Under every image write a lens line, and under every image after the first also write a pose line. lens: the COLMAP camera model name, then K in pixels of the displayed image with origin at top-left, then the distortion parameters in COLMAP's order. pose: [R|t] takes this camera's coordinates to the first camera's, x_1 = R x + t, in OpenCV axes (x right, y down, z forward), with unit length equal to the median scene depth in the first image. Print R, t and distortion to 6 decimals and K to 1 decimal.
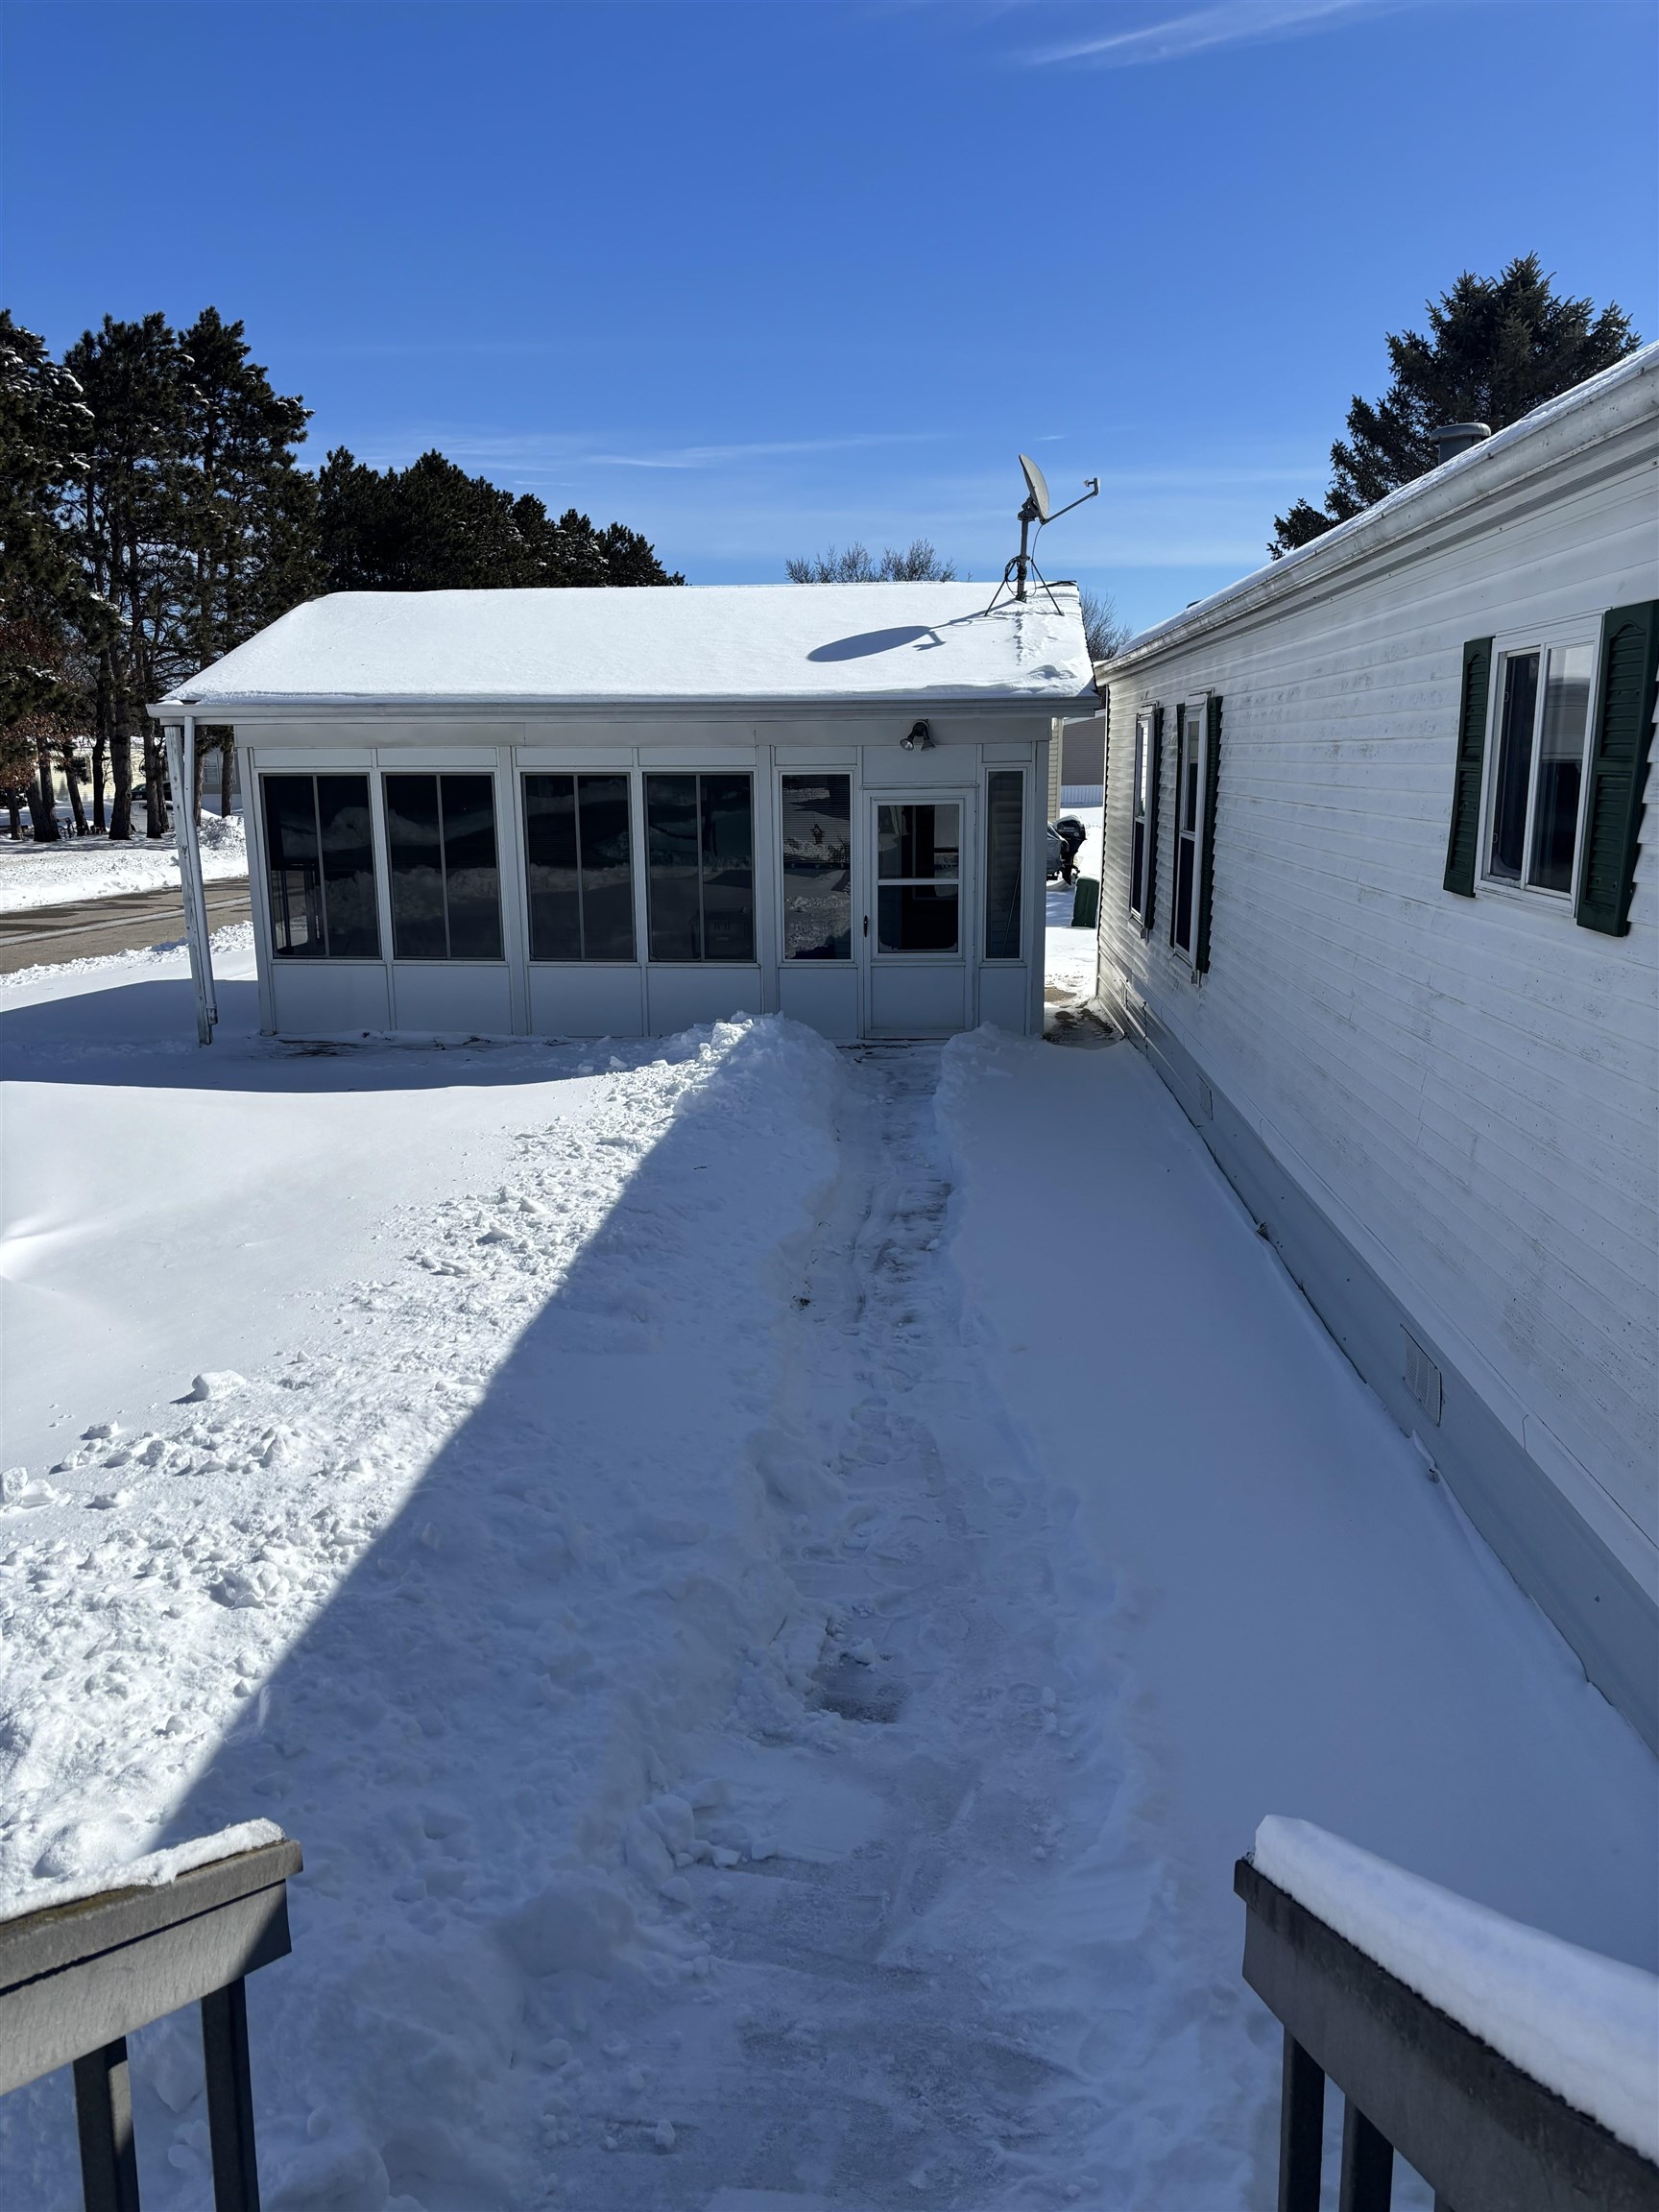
lens RADIAL K [[1660.0, 0, 838.5], [0, 1660.0, 1105.1], [0, 0, 1]] dist [0.039510, -0.033466]
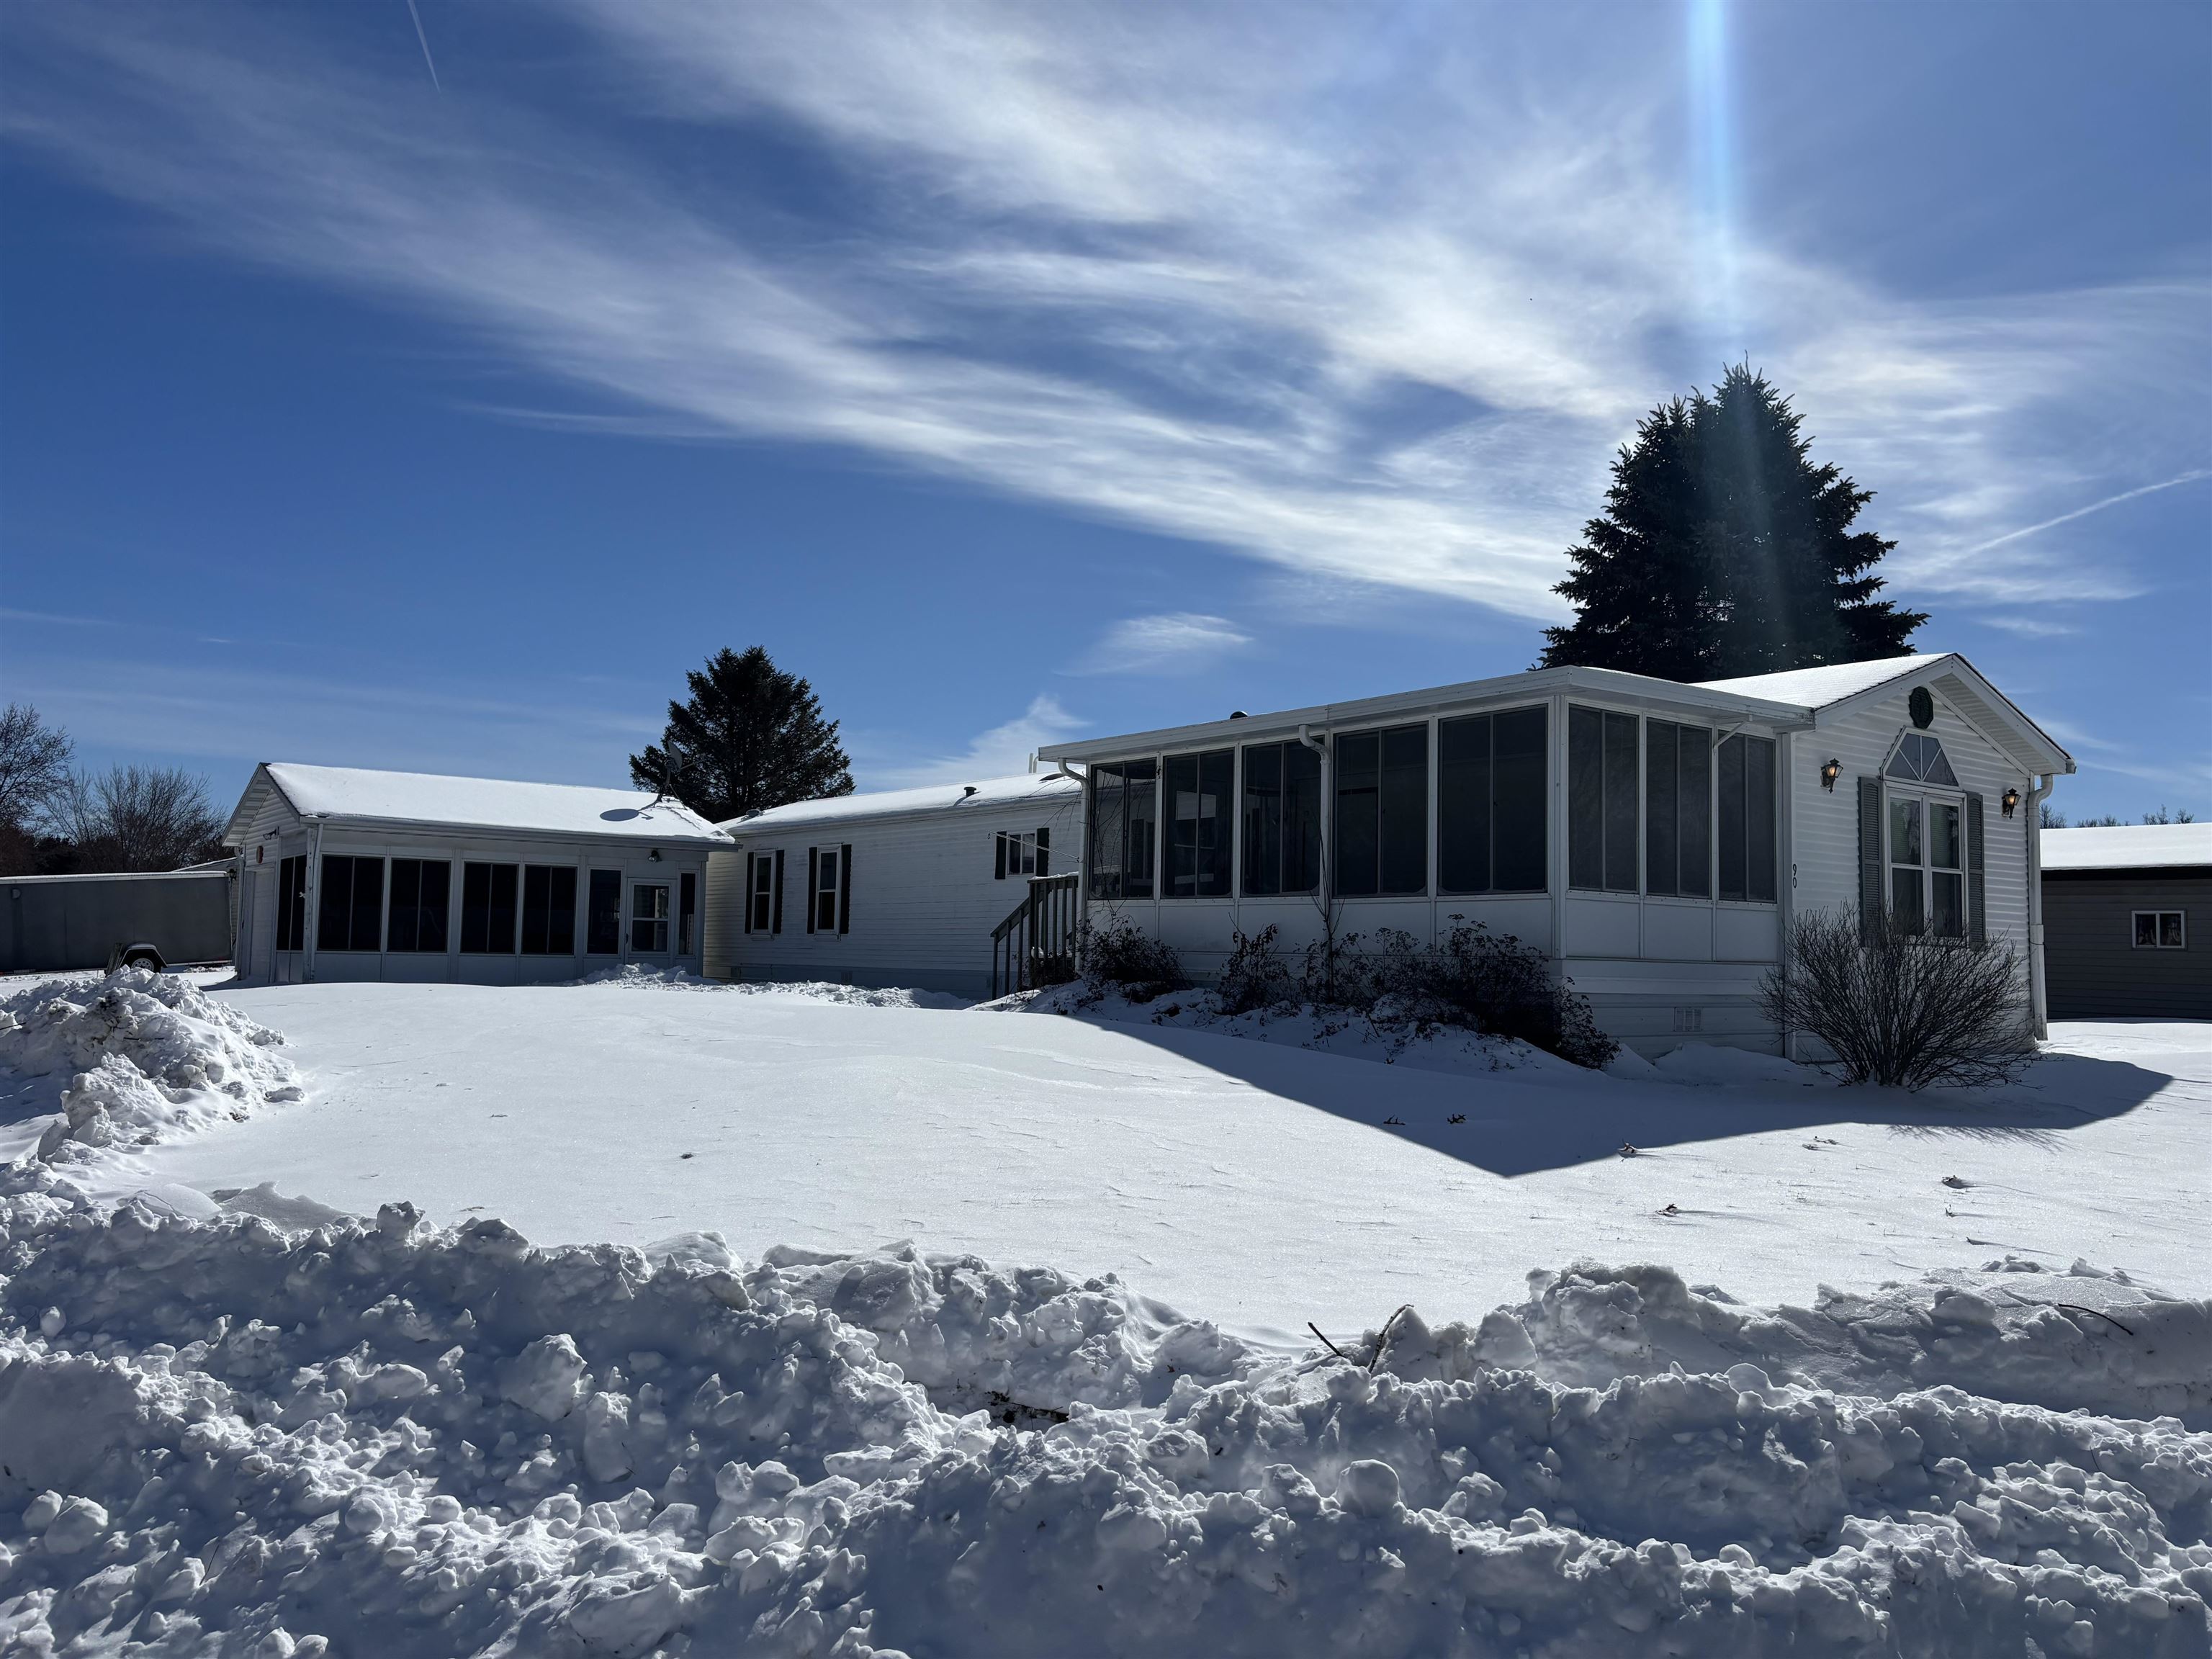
lens RADIAL K [[1660.0, 0, 1104.5], [0, 1660.0, 826.4], [0, 0, 1]] dist [0.039510, -0.033466]
pose [[0.741084, 0.075000, 0.667210, -0.982273], [0.112069, 0.965982, -0.233063, 0.329733], [-0.661993, 0.247493, 0.707469, -1.005257]]
